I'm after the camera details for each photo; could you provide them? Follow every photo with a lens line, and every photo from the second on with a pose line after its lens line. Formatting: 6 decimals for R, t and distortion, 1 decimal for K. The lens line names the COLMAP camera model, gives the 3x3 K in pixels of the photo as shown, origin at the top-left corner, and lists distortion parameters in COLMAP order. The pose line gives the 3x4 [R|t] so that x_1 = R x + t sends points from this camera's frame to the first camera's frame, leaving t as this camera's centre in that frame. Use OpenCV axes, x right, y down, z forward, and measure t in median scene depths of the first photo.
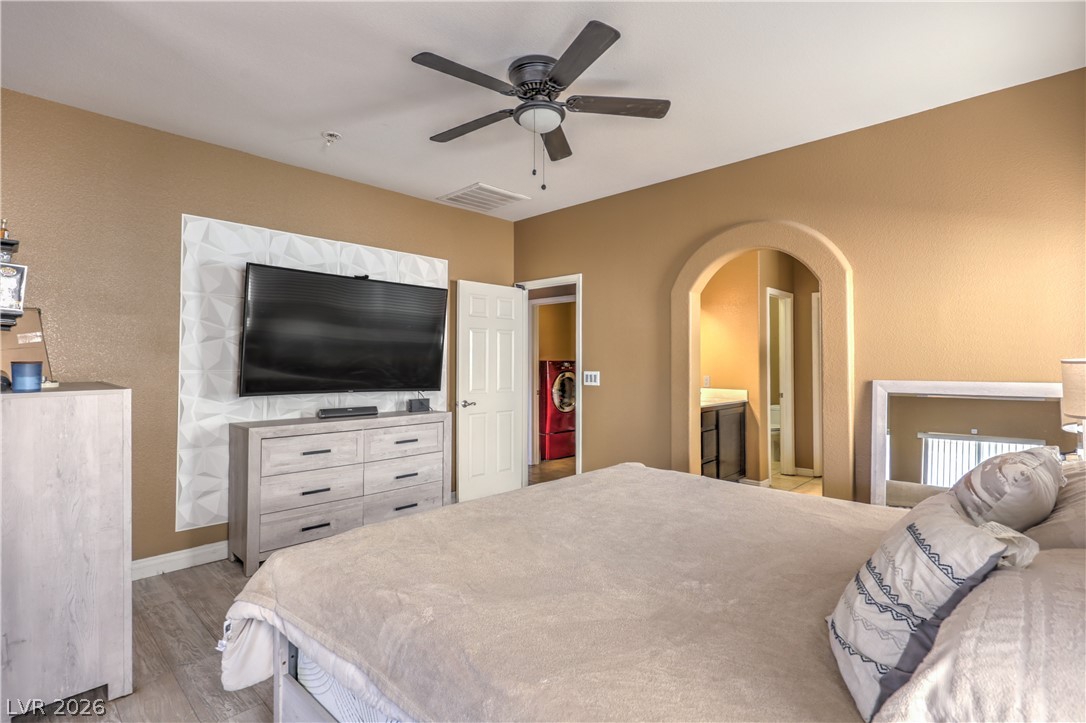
lens RADIAL K [[525.9, 0, 555.7], [0, 525.9, 353.0], [0, 0, 1]] dist [-0.000160, 0.000293]
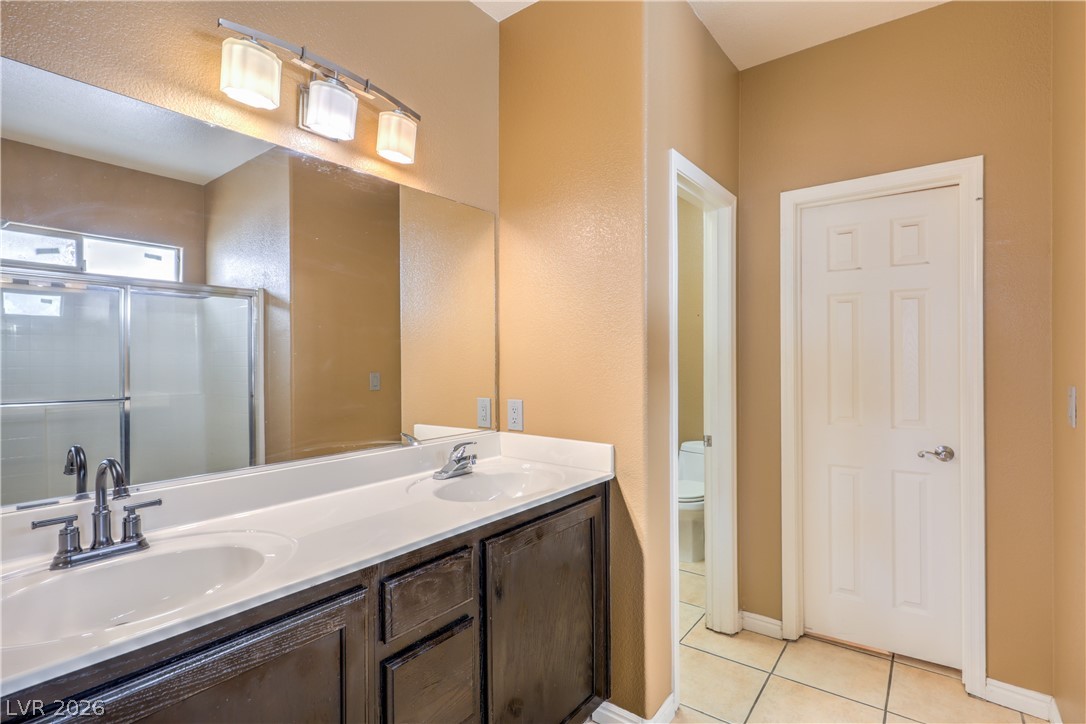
lens RADIAL K [[525.6, 0, 543.0], [0, 525.6, 362.0], [0, 0, 1]] dist [0.000886, -0.000102]
pose [[0.994395, -0.003062, 0.105682, 0.366279], [0.000800, 0.999770, 0.021441, 0.012668], [-0.105723, -0.021236, 0.994169, 0.863253]]
